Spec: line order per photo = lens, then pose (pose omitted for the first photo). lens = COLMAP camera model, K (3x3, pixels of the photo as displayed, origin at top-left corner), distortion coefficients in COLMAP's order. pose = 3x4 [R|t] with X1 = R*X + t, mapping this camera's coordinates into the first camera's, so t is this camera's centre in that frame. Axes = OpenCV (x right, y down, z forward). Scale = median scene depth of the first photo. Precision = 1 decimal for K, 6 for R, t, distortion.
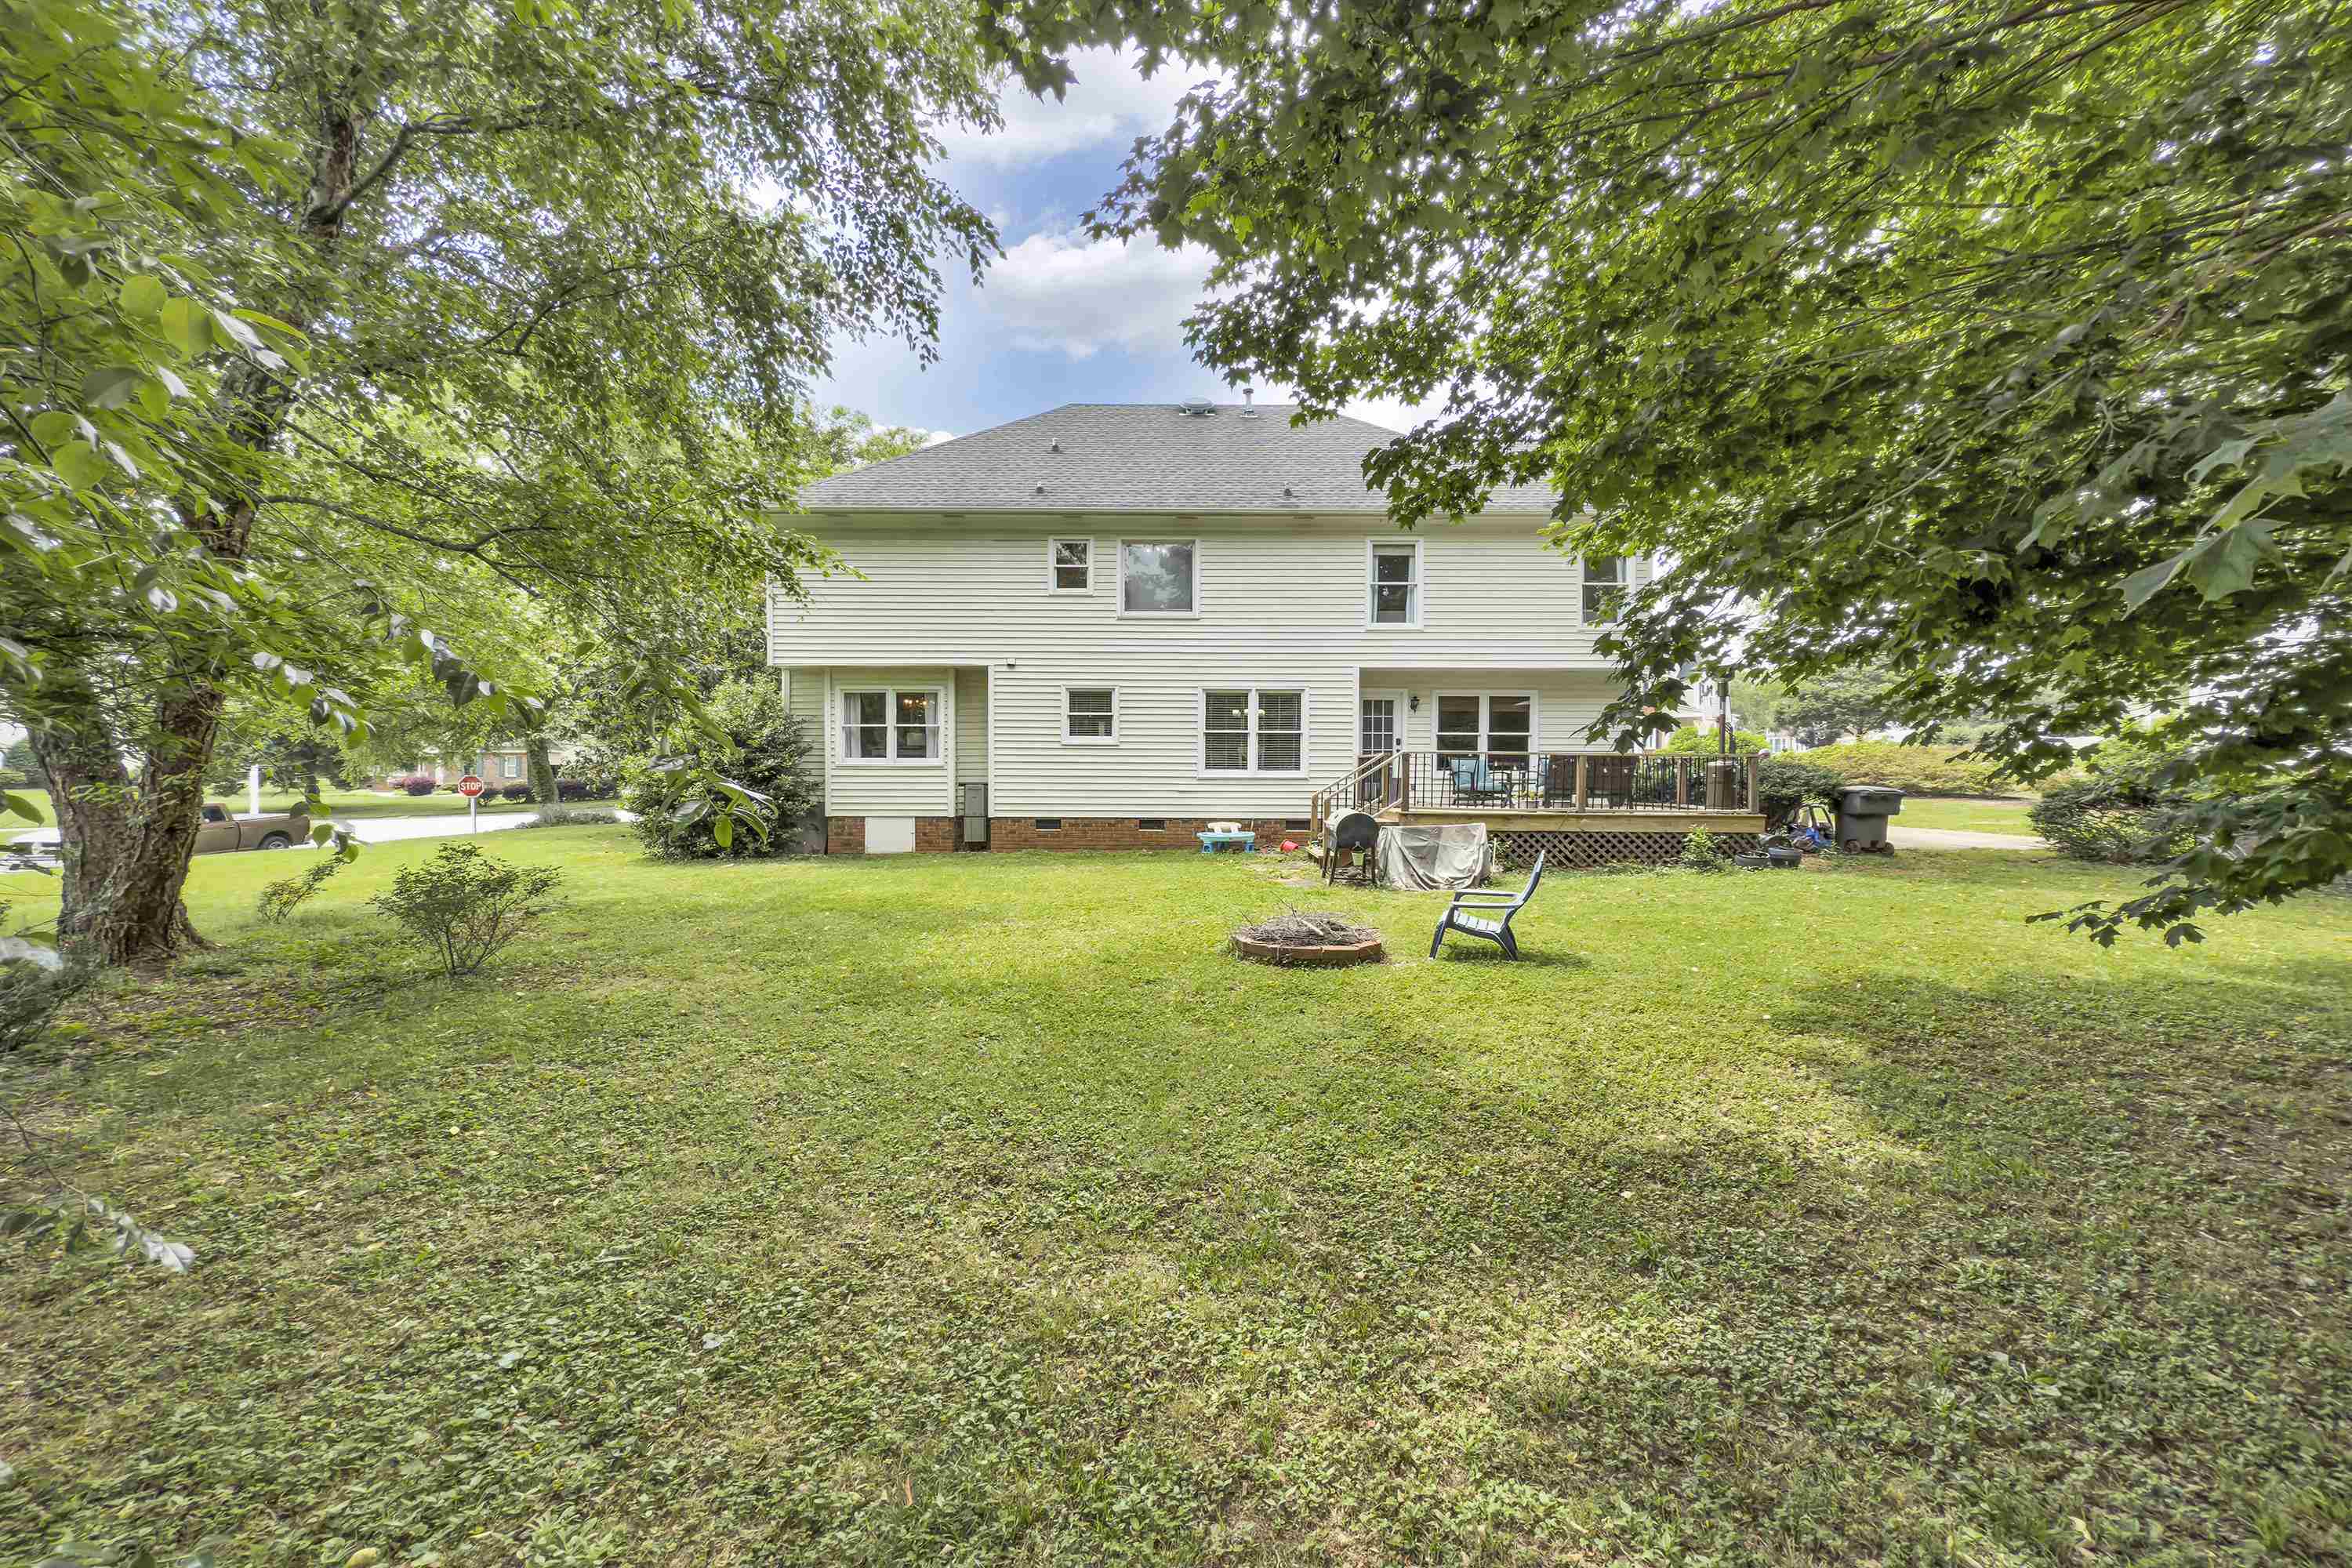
lens RADIAL K [[933.1, 0, 1186.1], [0, 933.1, 778.9], [0, 0, 1]] dist [0.002738, 0.000085]
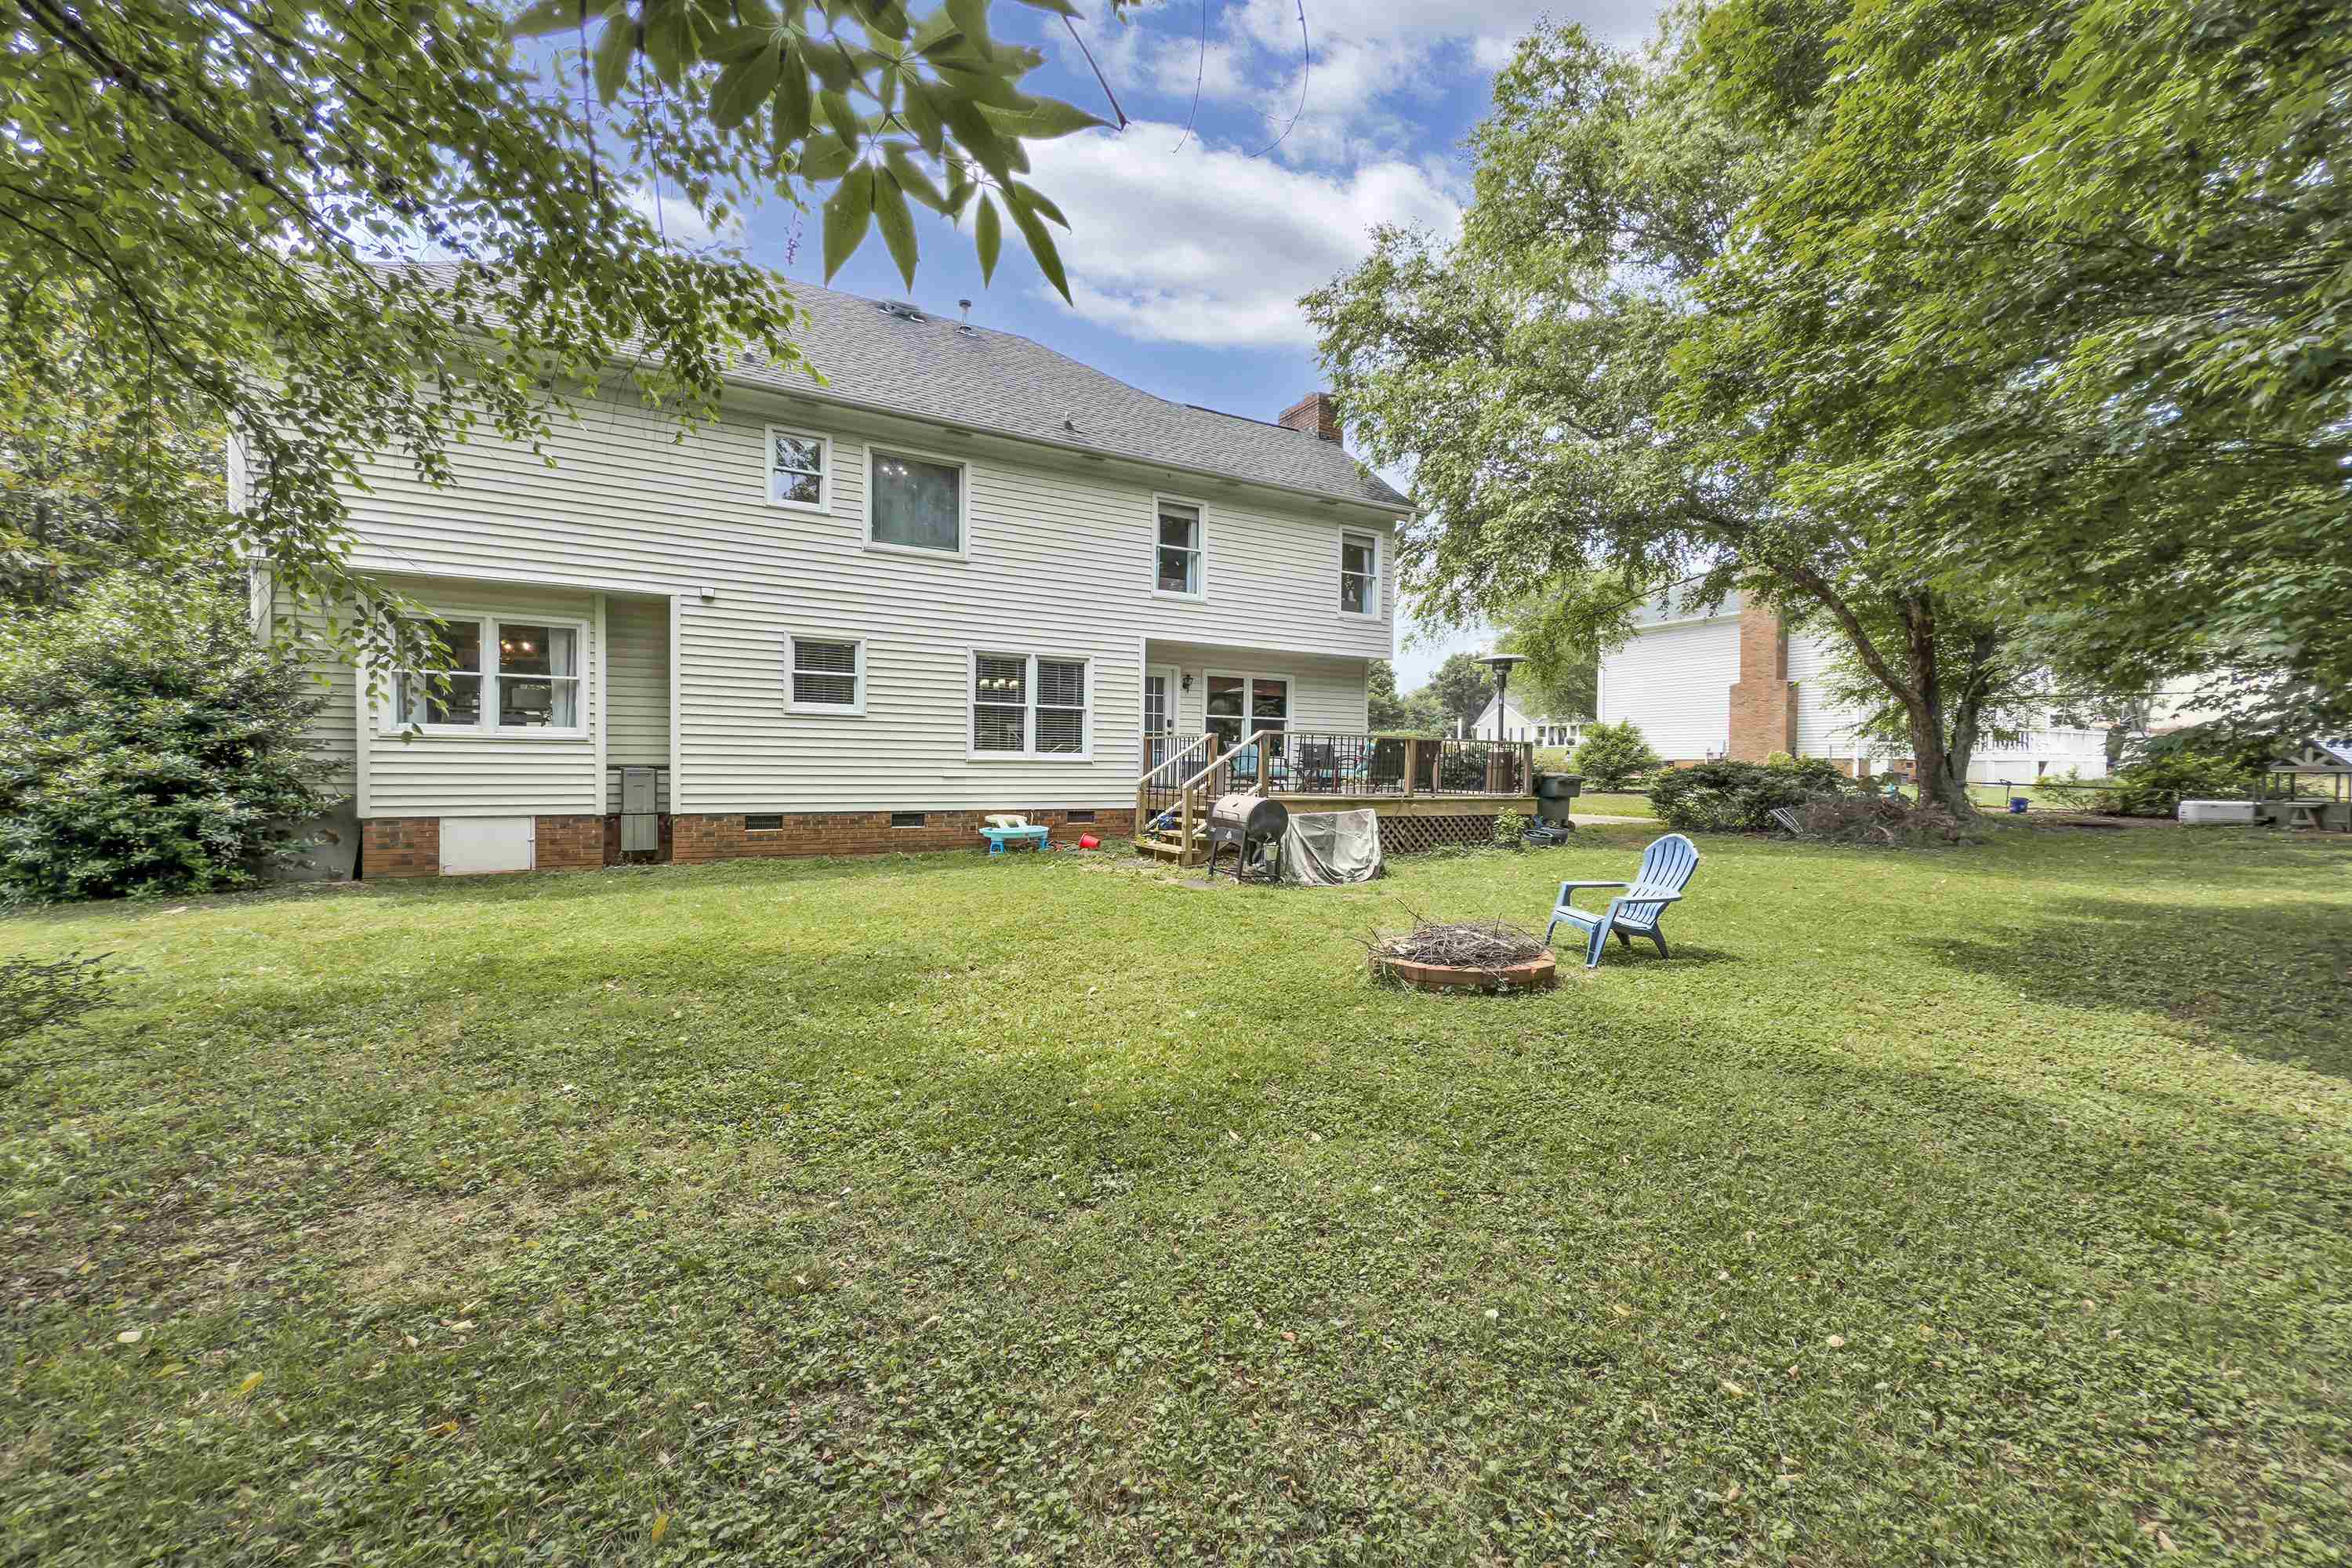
lens RADIAL K [[933.1, 0, 1182.1], [0, 933.1, 783.5], [0, 0, 1]] dist [0.002738, 0.000085]
pose [[0.869759, -0.003061, 0.493467, -0.222810], [-0.003976, 0.999905, 0.013210, 0.007481], [-0.493461, -0.013452, 0.869664, 0.206257]]
